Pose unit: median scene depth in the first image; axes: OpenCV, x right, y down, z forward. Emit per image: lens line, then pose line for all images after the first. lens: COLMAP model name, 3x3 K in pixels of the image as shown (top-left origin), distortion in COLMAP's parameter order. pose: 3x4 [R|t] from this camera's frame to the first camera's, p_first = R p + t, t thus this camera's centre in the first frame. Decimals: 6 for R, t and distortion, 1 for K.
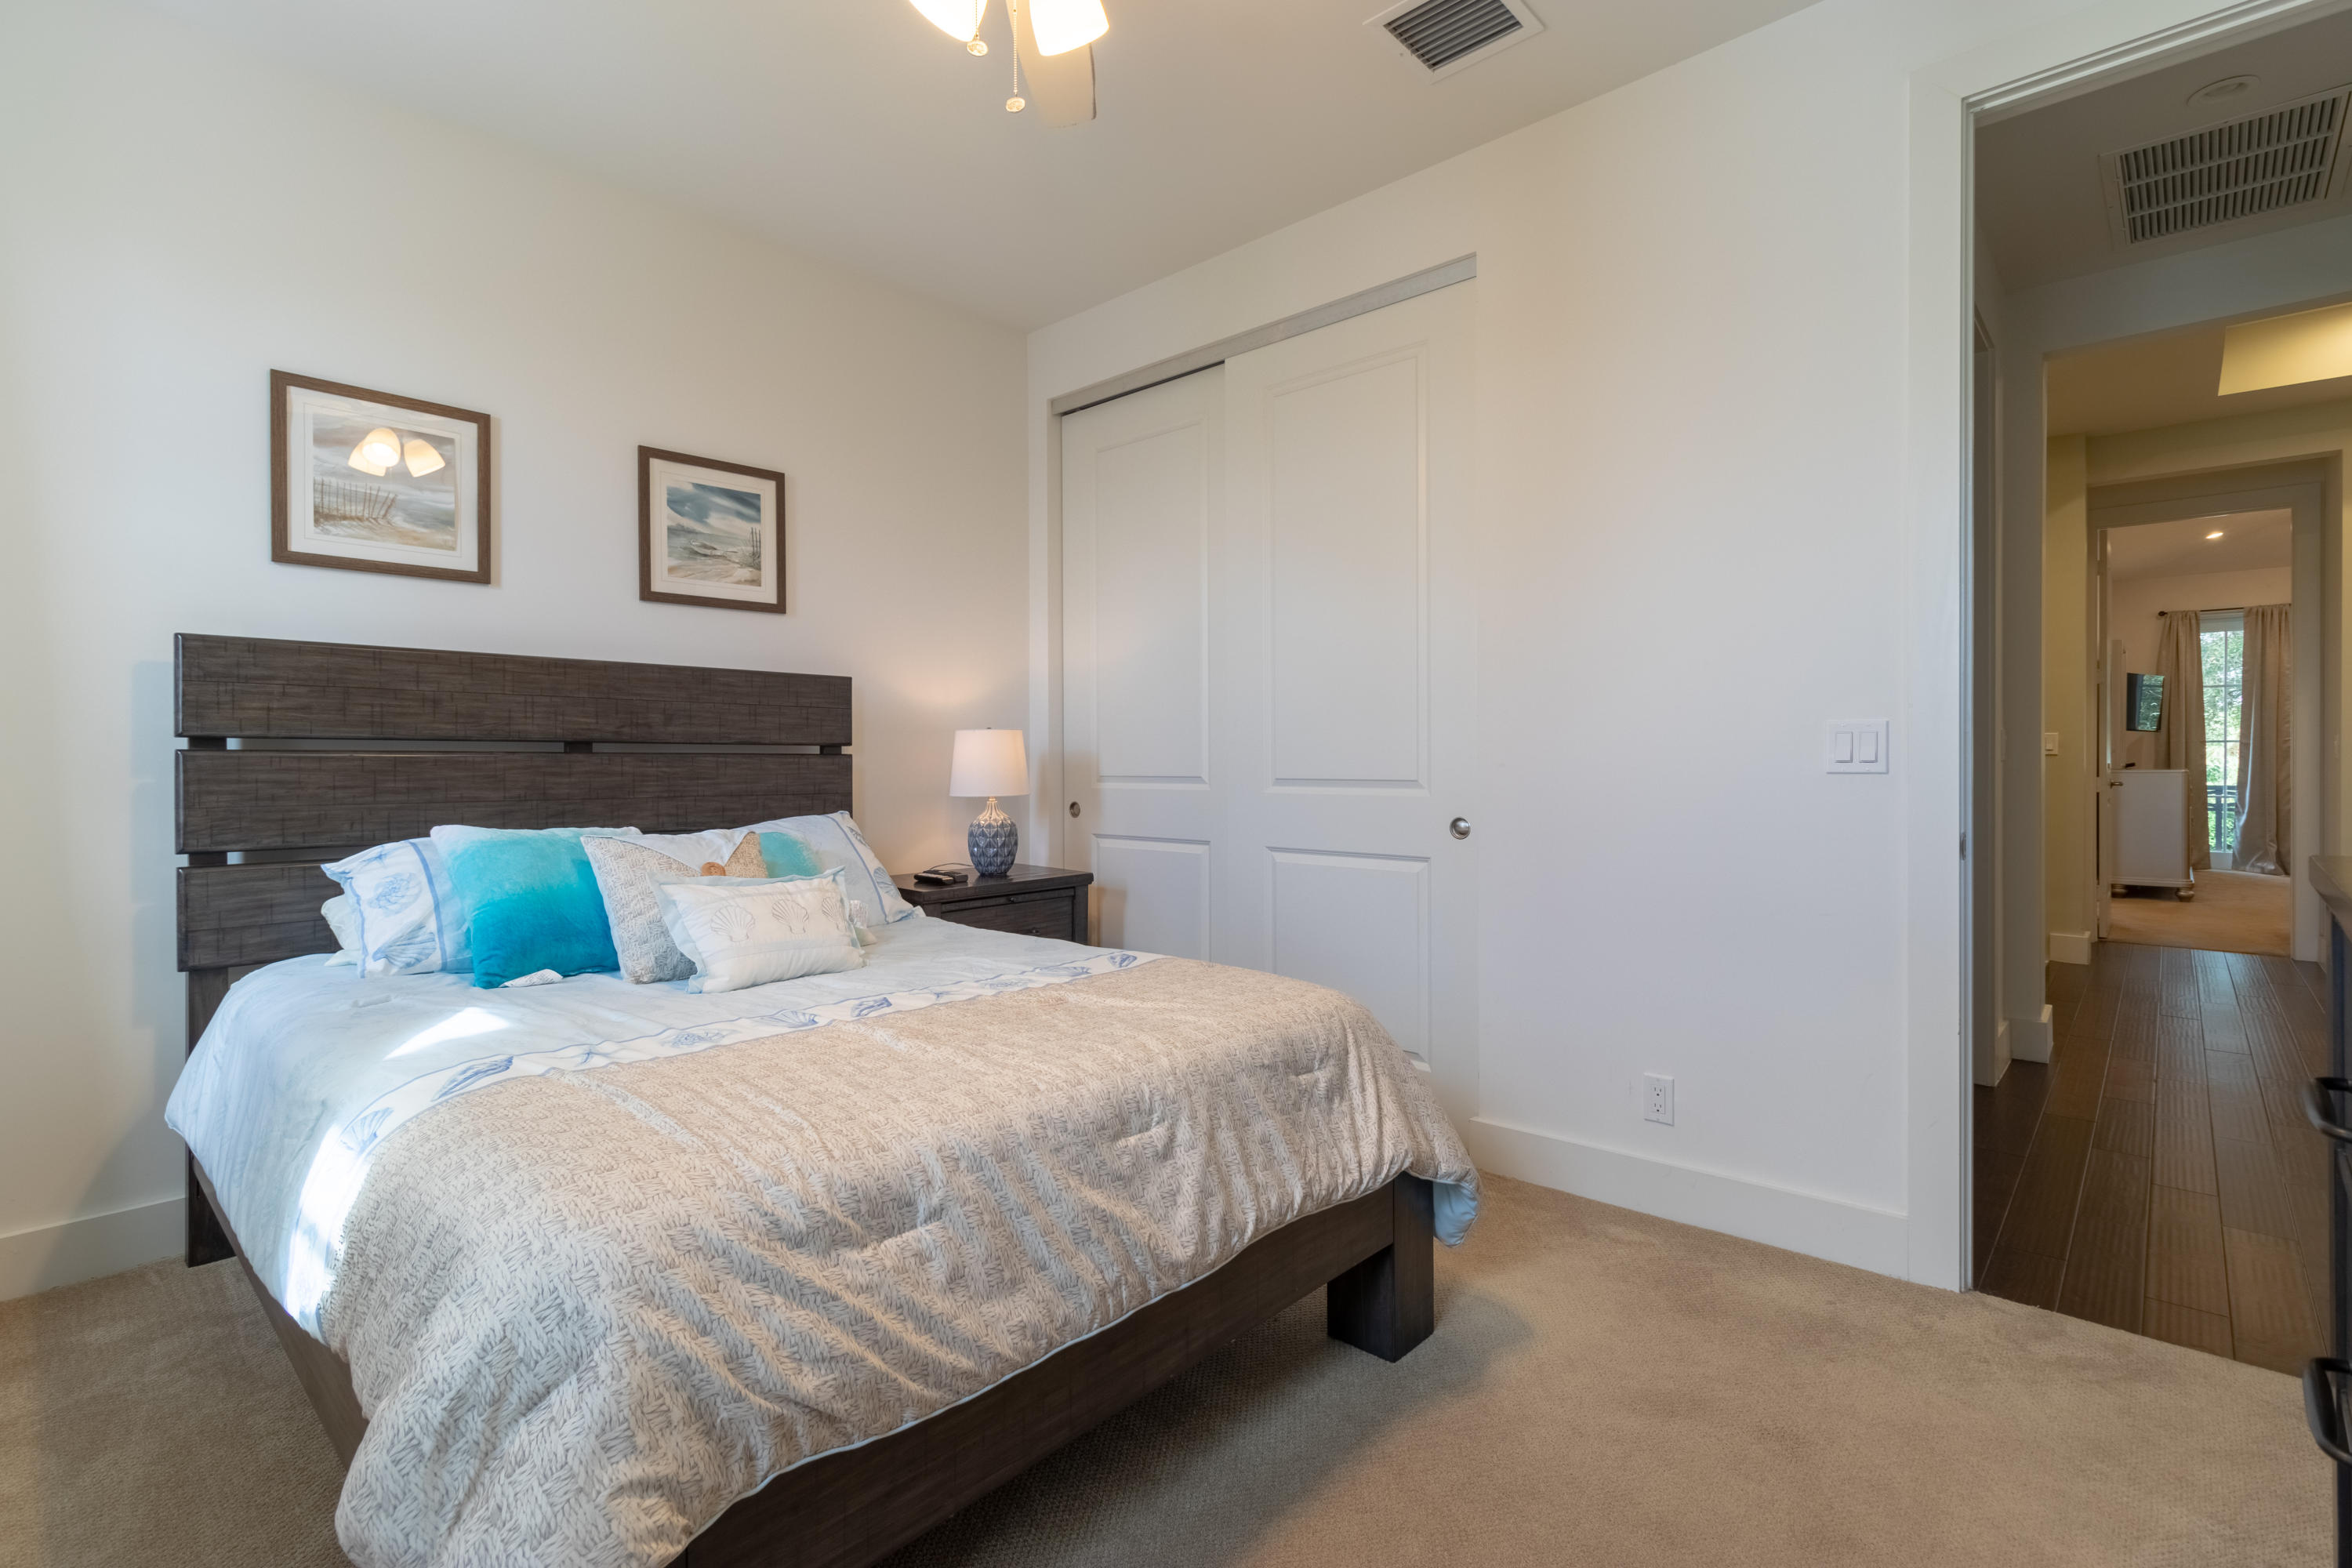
lens RADIAL K [[1094.1, 0, 1178.9], [0, 1094.1, 728.2], [0, 0, 1]] dist [0.002038, 0.000288]
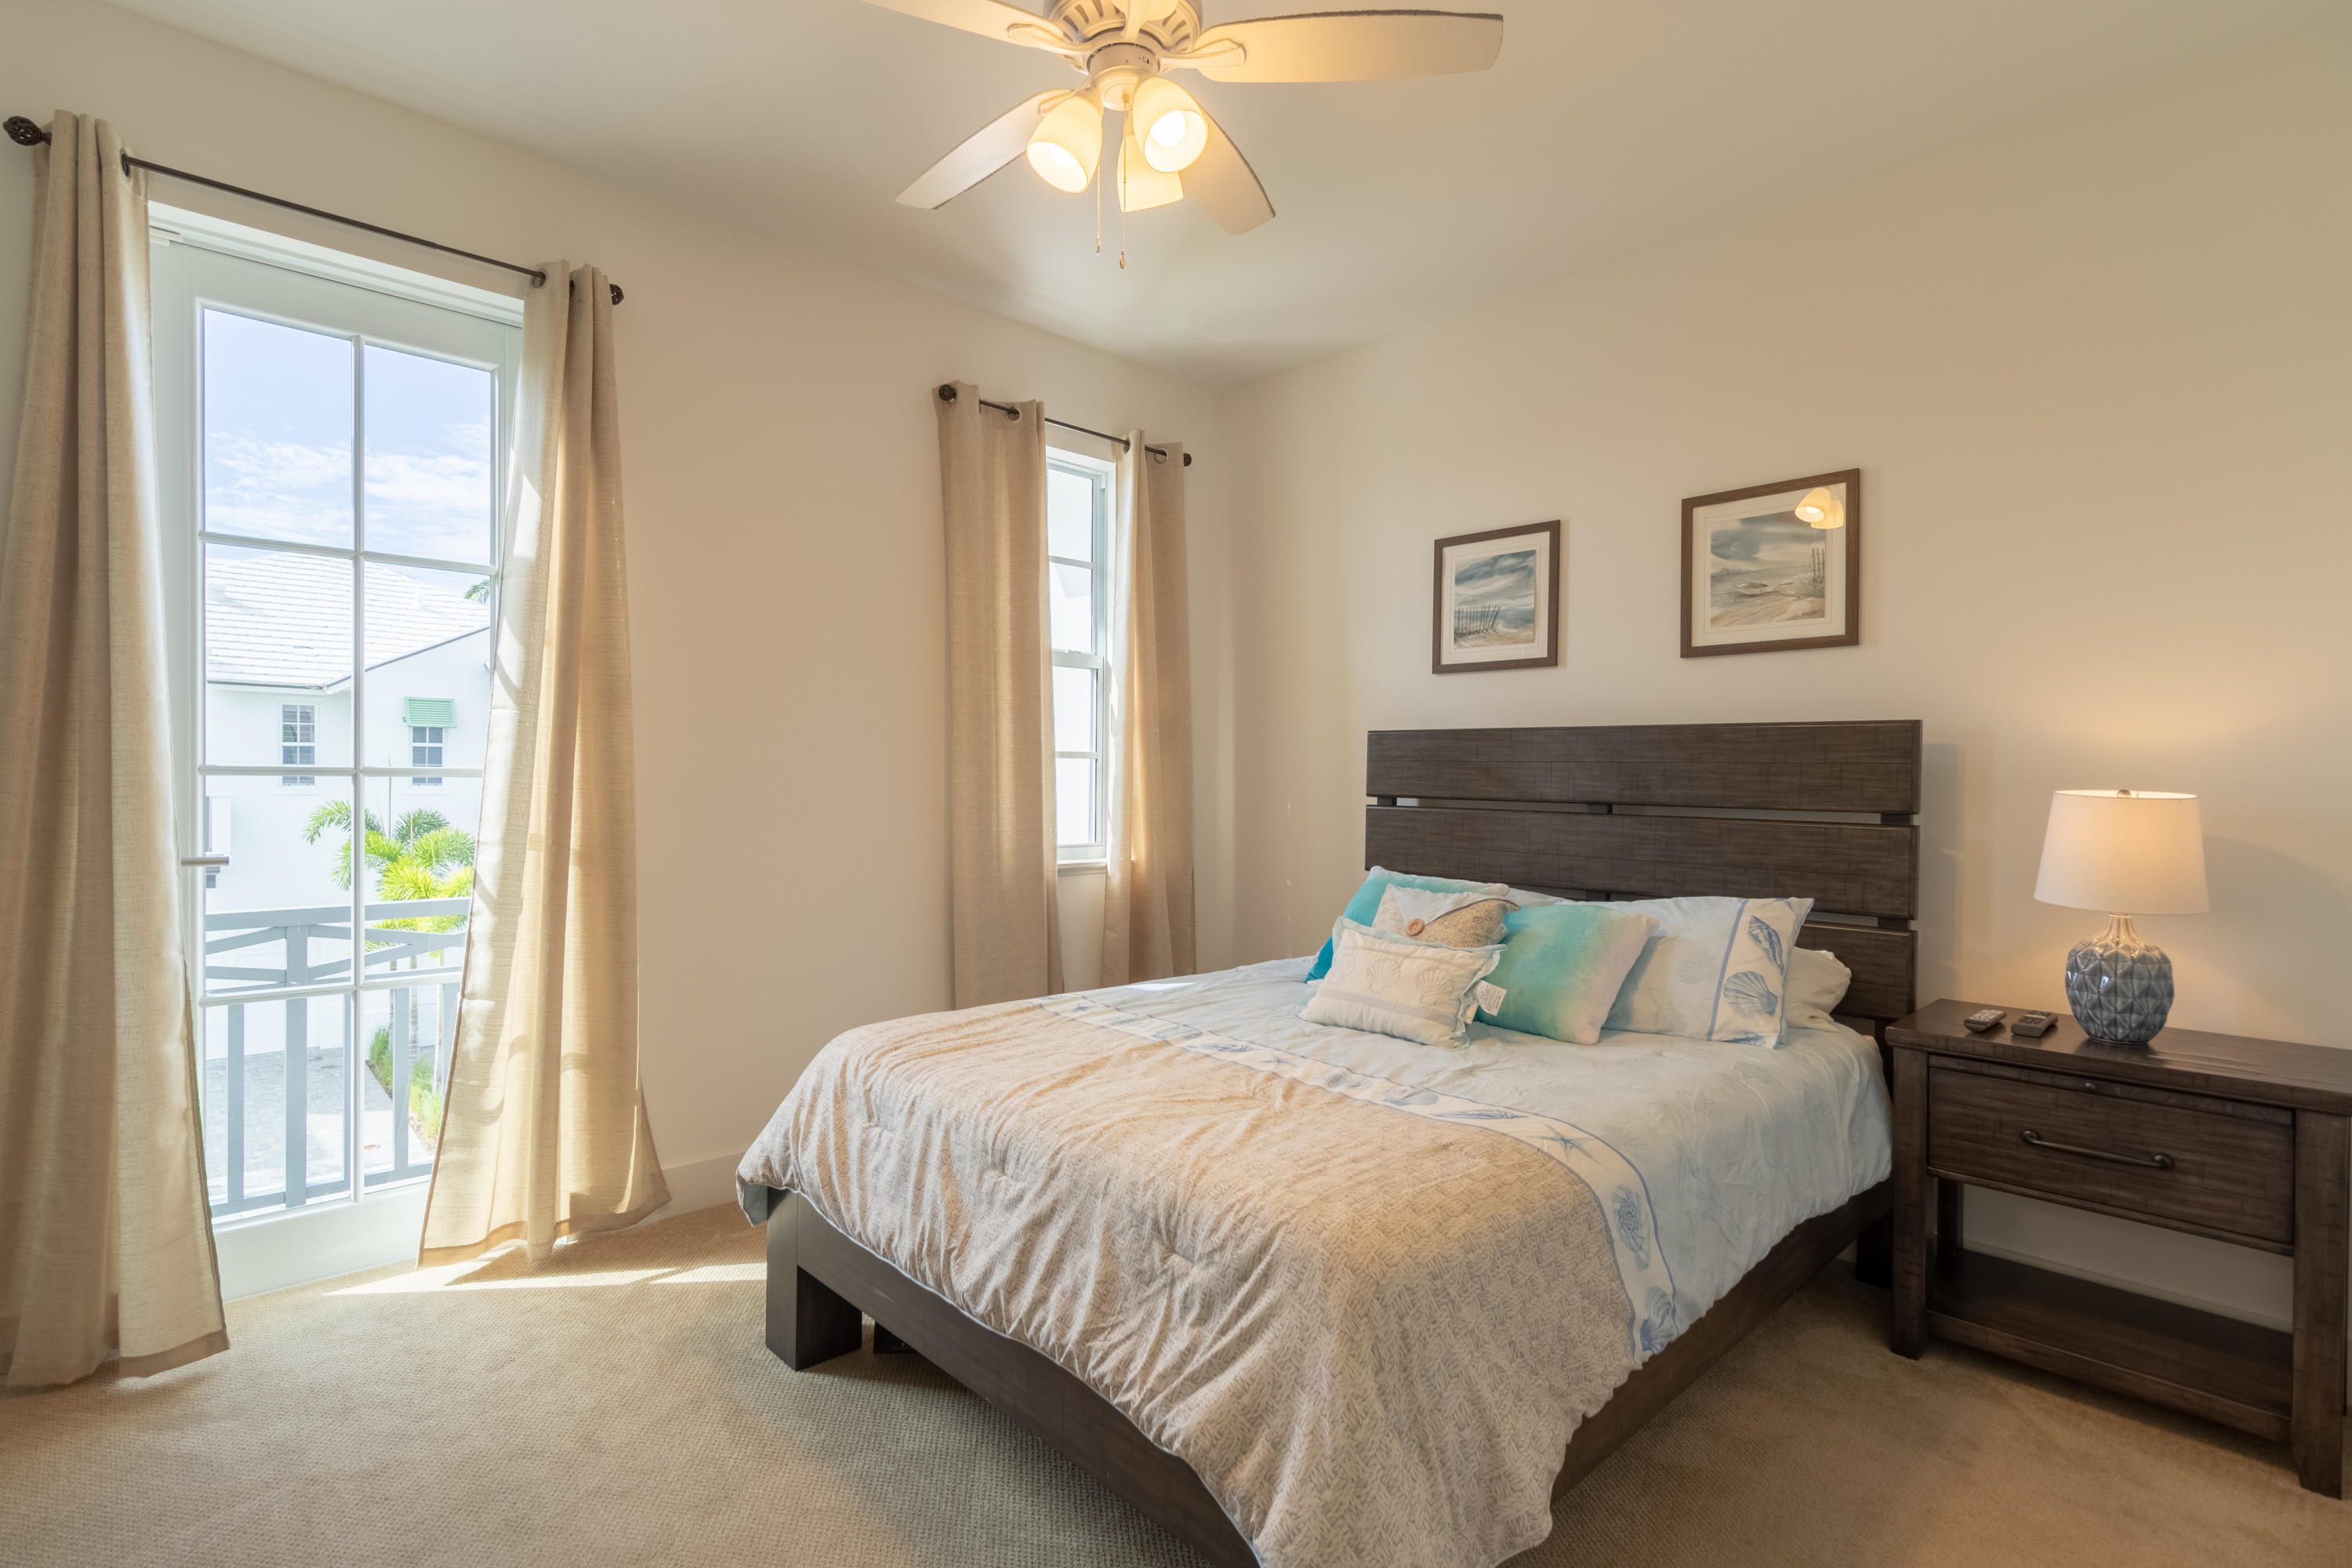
lens RADIAL K [[1115.9, 0, 1176.0], [0, 1115.9, 784.0], [0, 0, 1]] dist [-0.001079, -0.000227]
pose [[-0.064367, -0.009530, -0.997881, 0.517172], [-0.001374, 0.999954, -0.009461, 0.004061], [0.997925, 0.000762, -0.064378, 0.613075]]
